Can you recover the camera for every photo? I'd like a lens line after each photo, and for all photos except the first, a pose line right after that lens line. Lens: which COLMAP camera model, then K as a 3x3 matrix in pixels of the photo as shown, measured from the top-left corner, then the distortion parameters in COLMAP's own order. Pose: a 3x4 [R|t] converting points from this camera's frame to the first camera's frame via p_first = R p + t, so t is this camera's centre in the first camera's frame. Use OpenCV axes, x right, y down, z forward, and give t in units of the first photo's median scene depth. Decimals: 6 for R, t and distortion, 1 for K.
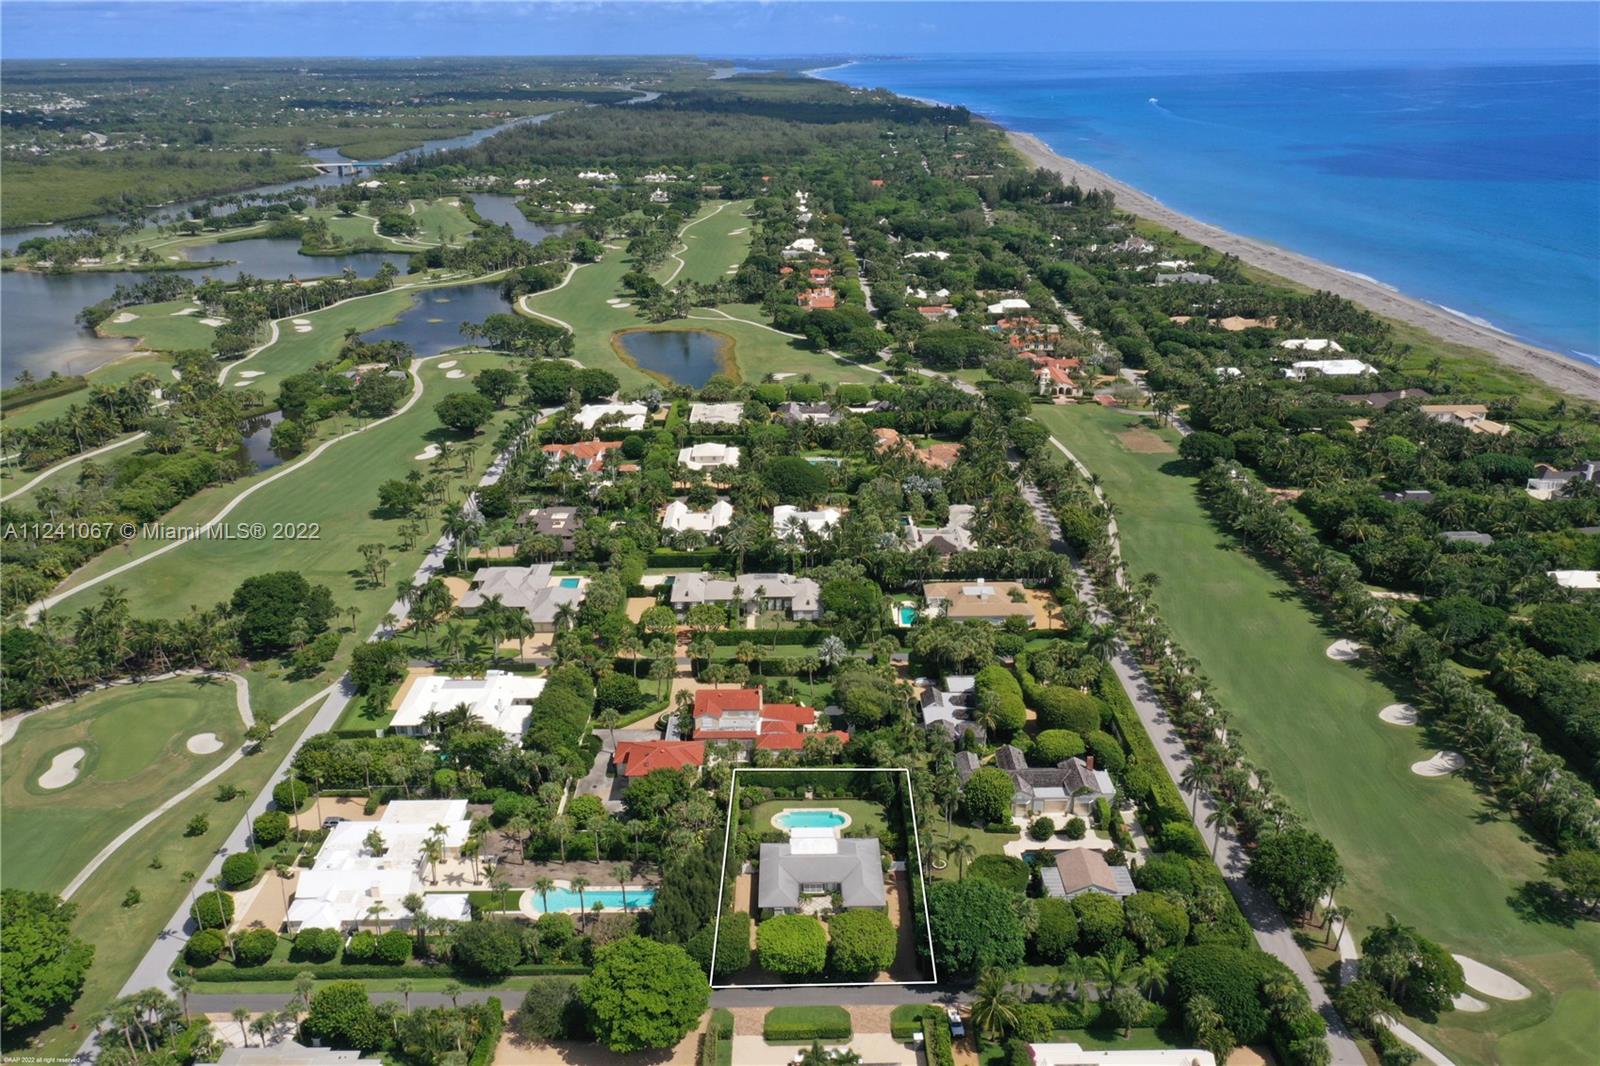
lens RADIAL K [[1258.4, 0, 798.4], [0, 1258.4, 535.7], [0, 0, 1]] dist [-0.015096, 0.009585]
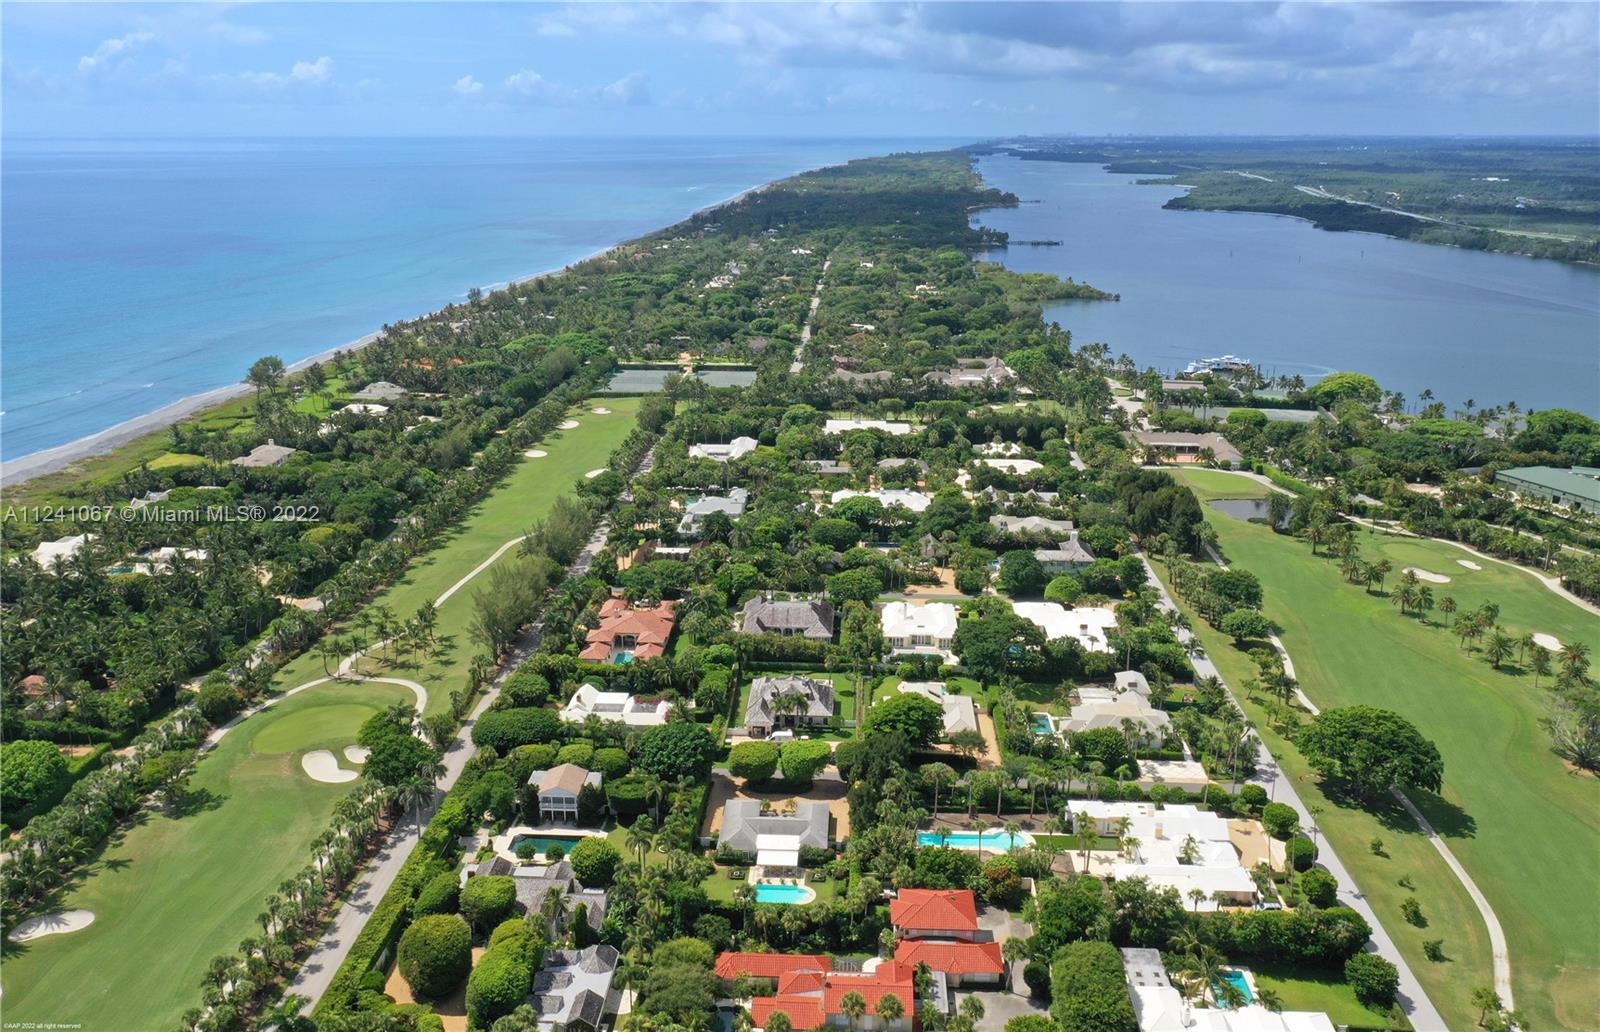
lens RADIAL K [[1272.3, 0, 801.0], [0, 1272.3, 515.2], [0, 0, 1]] dist [-0.008783, -0.008453]
pose [[-0.998976, -0.001403, 0.045231, -0.043533], [0.026210, 0.796857, 0.603600, -0.573583], [-0.036890, 0.604167, -0.796004, 1.557456]]
